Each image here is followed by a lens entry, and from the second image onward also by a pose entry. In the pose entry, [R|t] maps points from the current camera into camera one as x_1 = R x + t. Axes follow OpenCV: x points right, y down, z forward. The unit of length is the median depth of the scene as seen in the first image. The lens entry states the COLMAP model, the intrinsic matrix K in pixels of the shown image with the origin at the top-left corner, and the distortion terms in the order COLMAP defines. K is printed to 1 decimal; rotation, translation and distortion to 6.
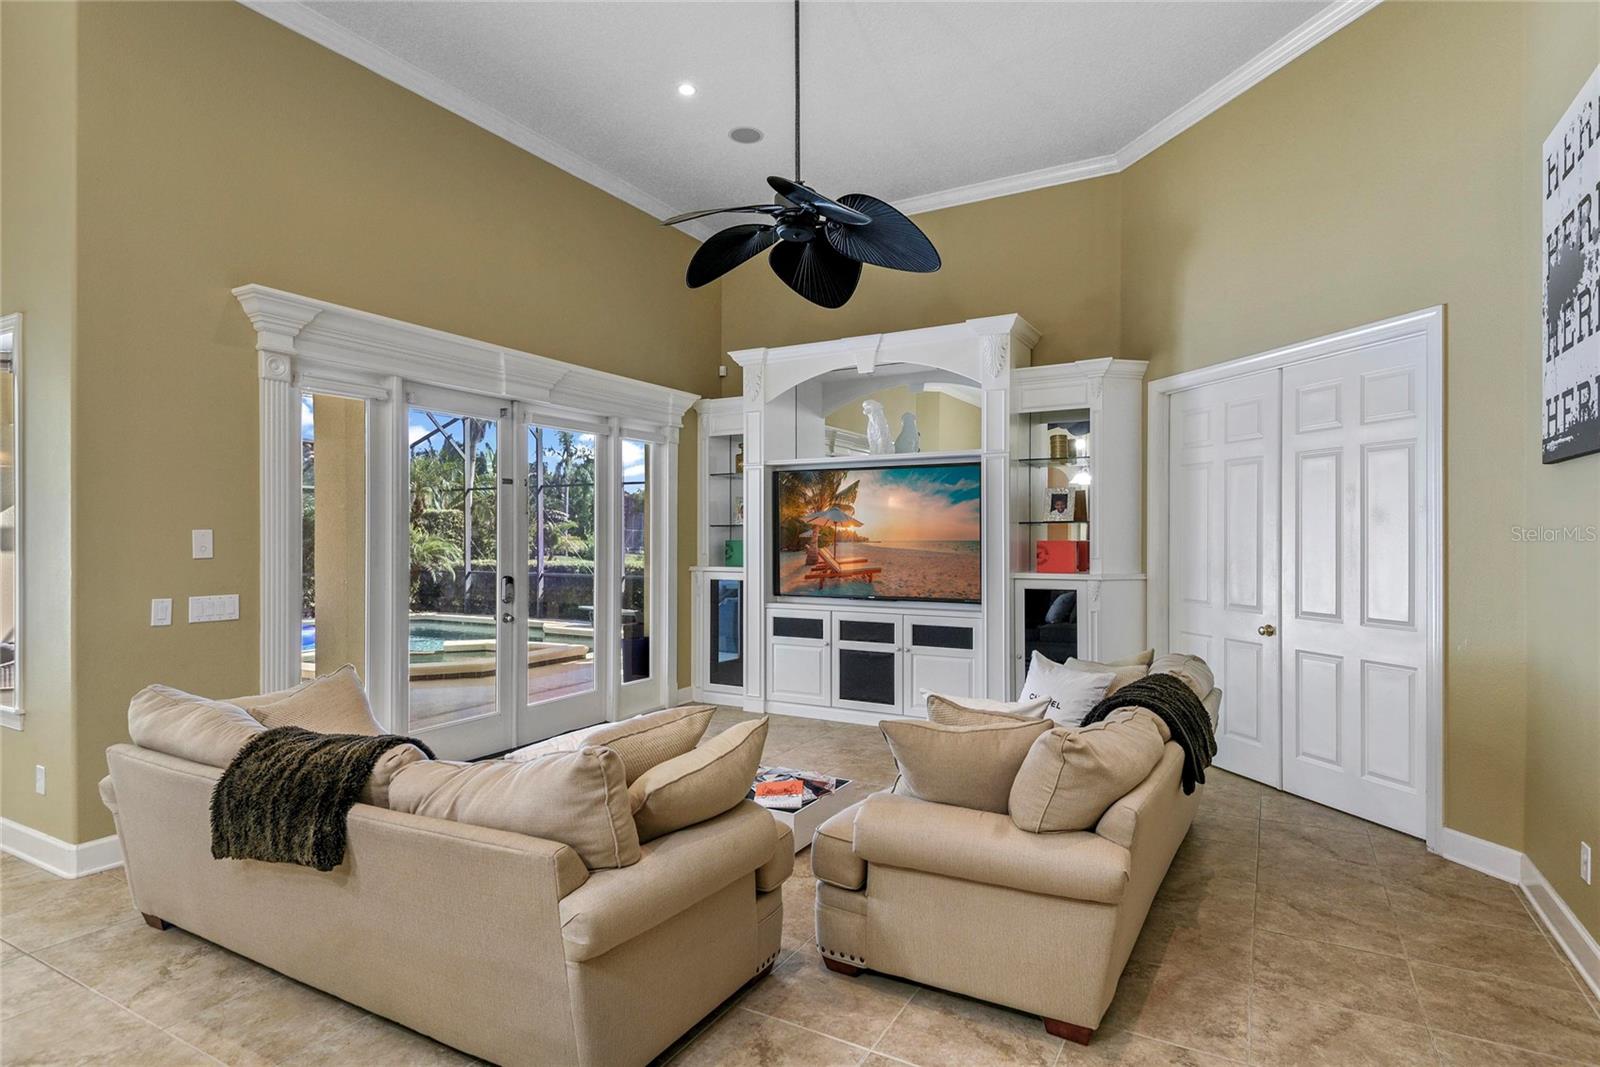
lens RADIAL K [[851.5, 0, 800.5], [0, 851.5, 540.1], [0, 0, 1]] dist [-0.001675, -0.008880]
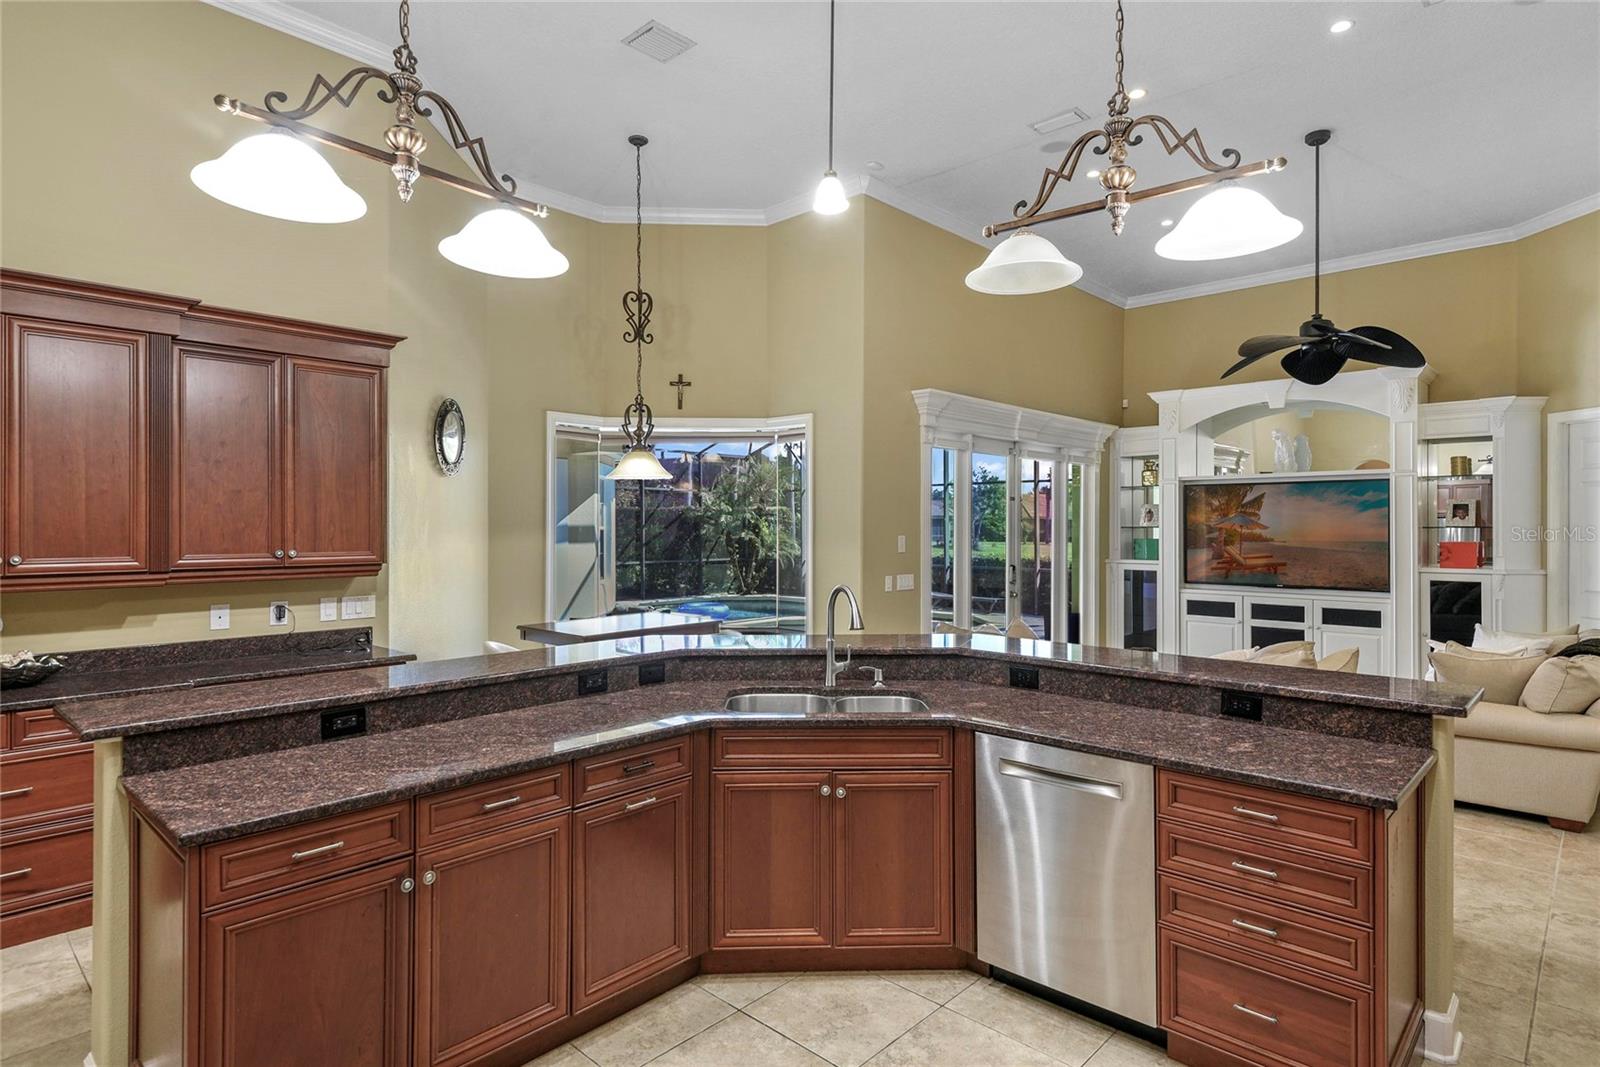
lens RADIAL K [[851.5, 0, 792.6], [0, 851.5, 523.6], [0, 0, 1]] dist [-0.001675, -0.008880]
pose [[0.964099, 0.000467, -0.265541, -0.283390], [-0.002118, 0.999980, -0.005933, -0.016016], [0.265533, 0.006283, 0.964081, -0.414541]]
